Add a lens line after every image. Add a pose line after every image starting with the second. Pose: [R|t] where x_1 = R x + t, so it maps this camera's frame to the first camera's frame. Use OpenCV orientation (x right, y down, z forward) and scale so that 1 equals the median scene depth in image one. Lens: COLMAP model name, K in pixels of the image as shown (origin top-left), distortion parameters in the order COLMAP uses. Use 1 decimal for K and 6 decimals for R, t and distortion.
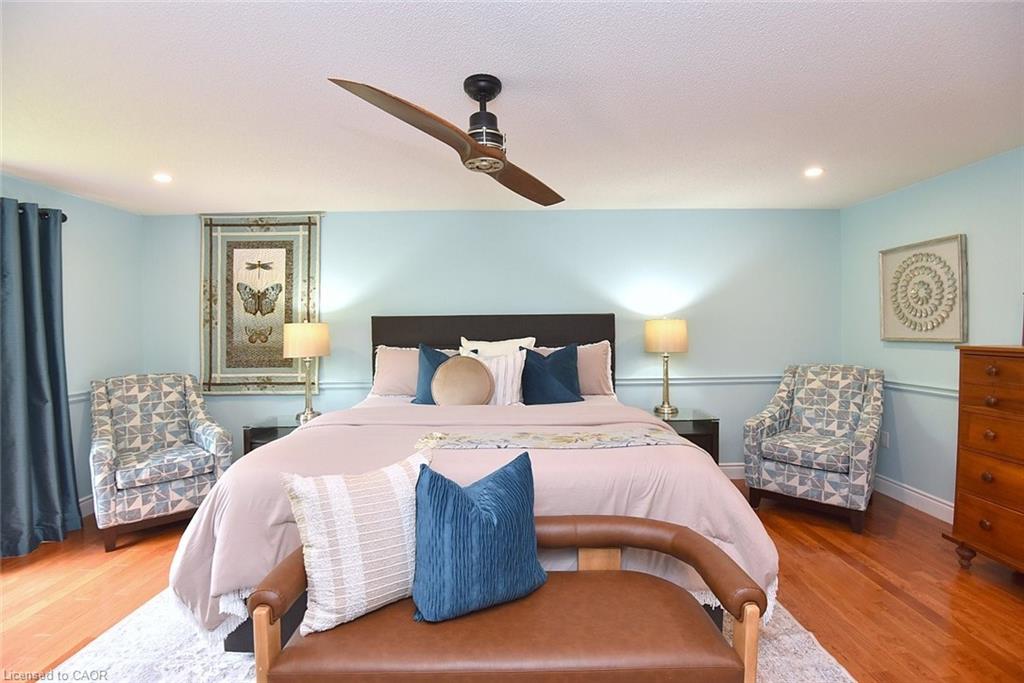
lens RADIAL K [[485.7, 0, 485.0], [0, 485.7, 339.8], [0, 0, 1]] dist [-0.013434, -0.016065]
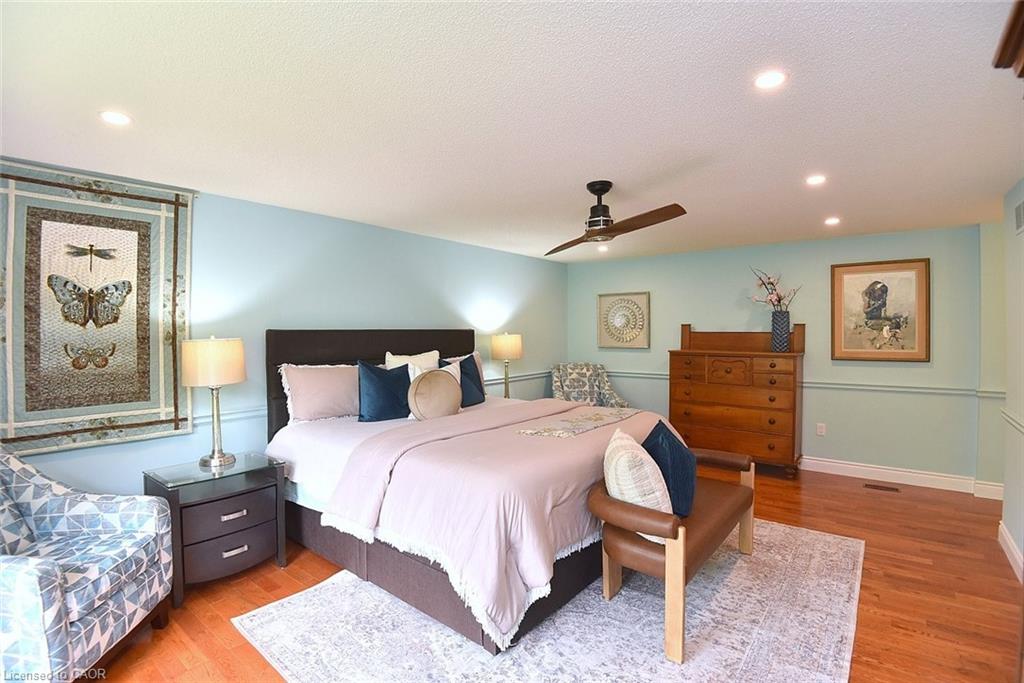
lens RADIAL K [[485.7, 0, 532.1], [0, 485.7, 337.9], [0, 0, 1]] dist [-0.013434, -0.016065]
pose [[0.606628, -0.004181, 0.794975, -0.617932], [0.015177, 0.999865, -0.006323, -0.021715], [-0.794841, 0.015901, 0.606610, 0.129122]]
